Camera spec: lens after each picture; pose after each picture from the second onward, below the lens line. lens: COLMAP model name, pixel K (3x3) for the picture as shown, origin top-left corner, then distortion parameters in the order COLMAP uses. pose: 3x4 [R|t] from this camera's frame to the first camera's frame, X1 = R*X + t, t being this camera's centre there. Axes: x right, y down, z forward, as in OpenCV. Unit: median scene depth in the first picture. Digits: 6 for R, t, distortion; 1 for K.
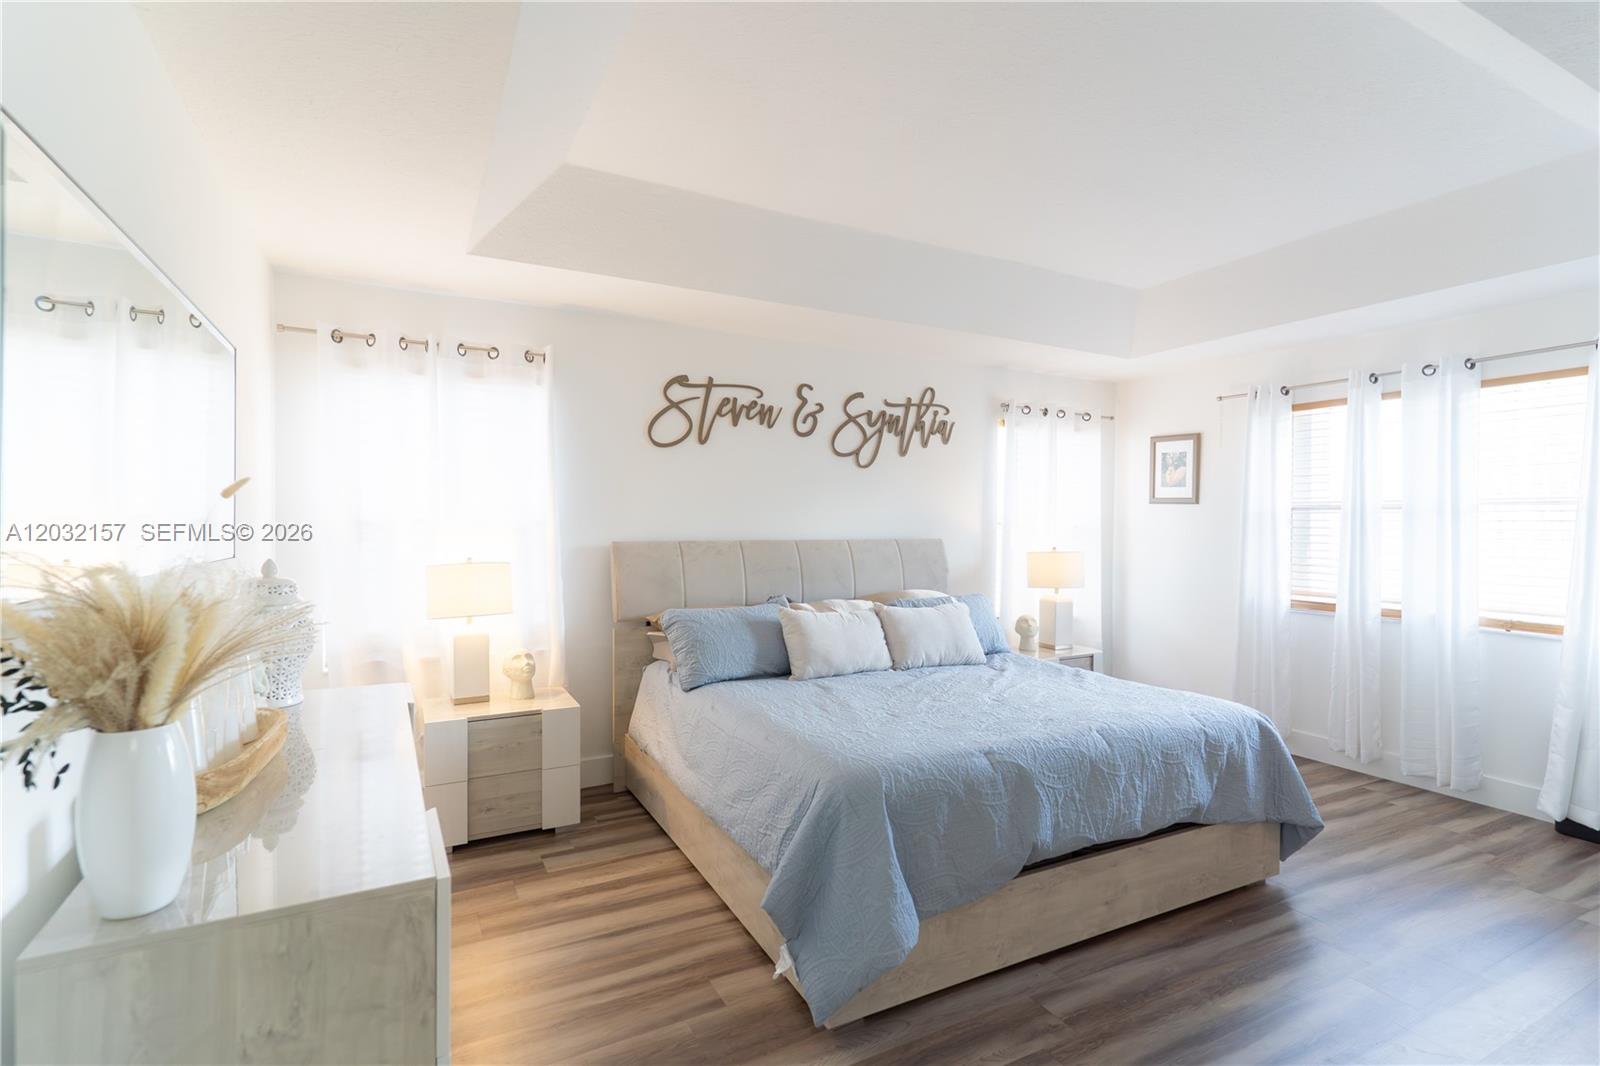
lens RADIAL K [[761.9, 0, 793.1], [0, 761.9, 535.5], [0, 0, 1]] dist [0.000676, -0.000136]
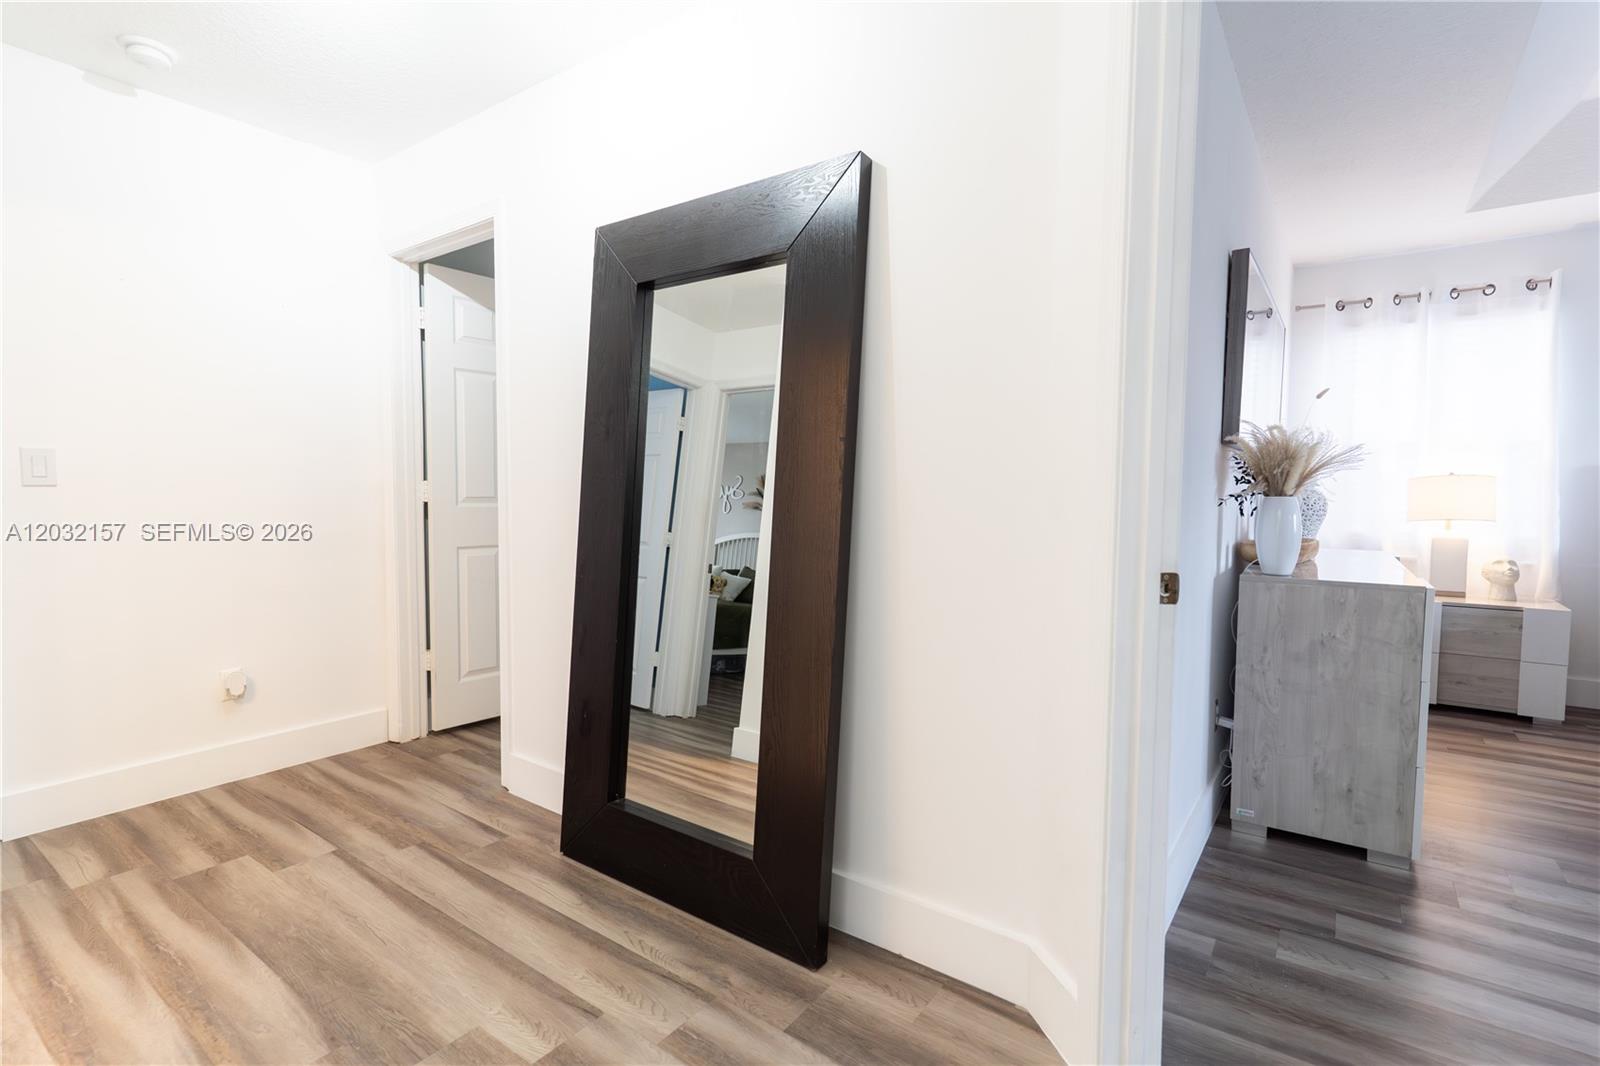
lens RADIAL K [[761.9, 0, 793.1], [0, 761.9, 535.5], [0, 0, 1]] dist [0.000676, -0.000136]
pose [[0.444331, 0.051822, -0.894363, 0.183334], [-0.018554, 0.998644, 0.048647, 0.090066], [0.895670, -0.005022, 0.444690, -0.440927]]
